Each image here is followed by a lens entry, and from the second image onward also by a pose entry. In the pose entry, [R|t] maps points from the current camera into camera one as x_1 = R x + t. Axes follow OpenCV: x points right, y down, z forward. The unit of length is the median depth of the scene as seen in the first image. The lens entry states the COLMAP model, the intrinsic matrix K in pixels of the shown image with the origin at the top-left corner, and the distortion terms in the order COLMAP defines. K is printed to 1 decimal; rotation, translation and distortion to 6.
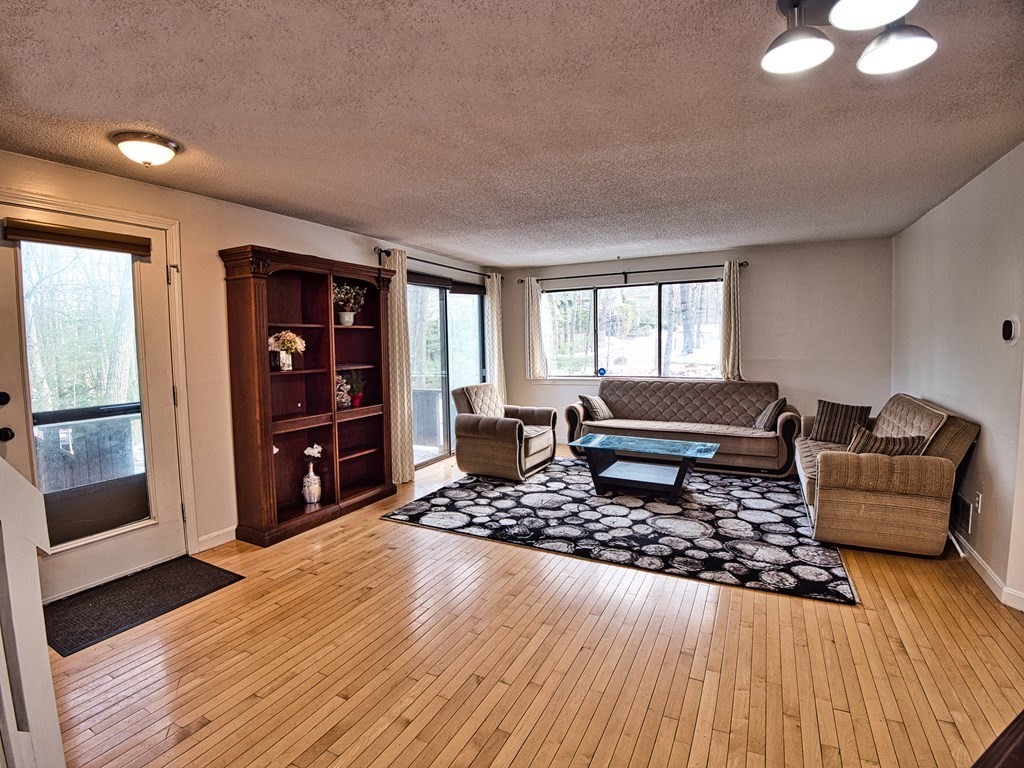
lens RADIAL K [[496.5, 0, 508.9], [0, 496.5, 380.8], [0, 0, 1]] dist [-0.056221, -0.001453]
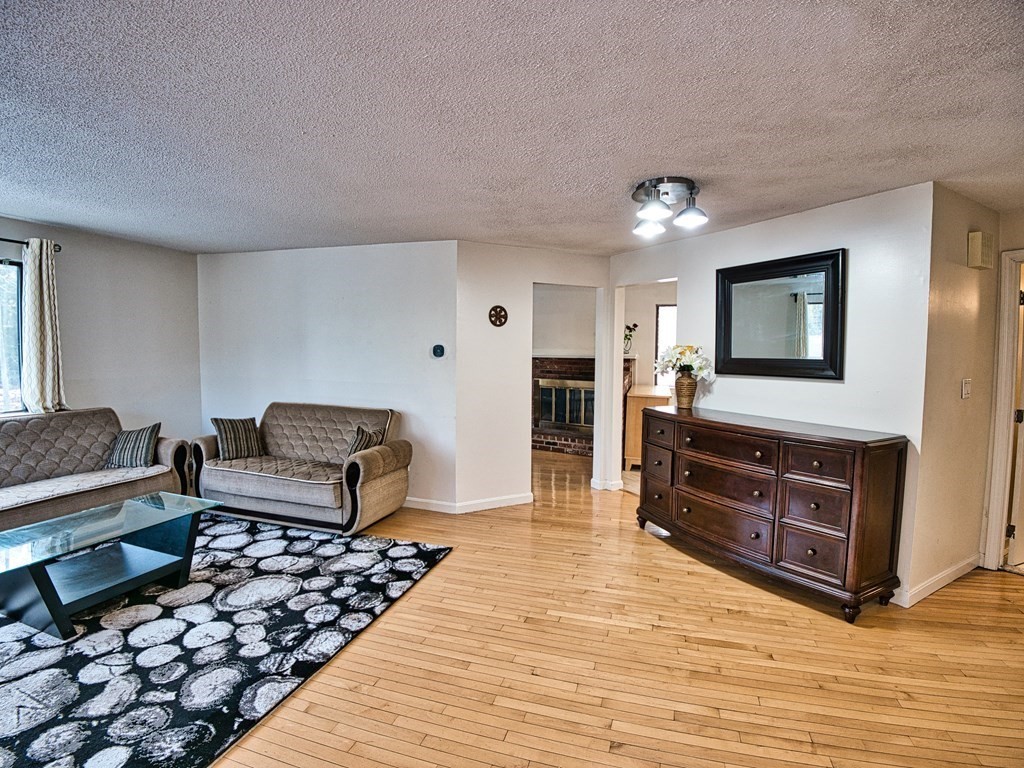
lens RADIAL K [[496.5, 0, 511.7], [0, 496.5, 383.6], [0, 0, 1]] dist [-0.056221, -0.001453]
pose [[-0.170962, -0.048373, 0.984089, -0.473591], [0.068988, 0.995755, 0.060931, -0.055698], [-0.982859, 0.078307, -0.166900, 0.715800]]
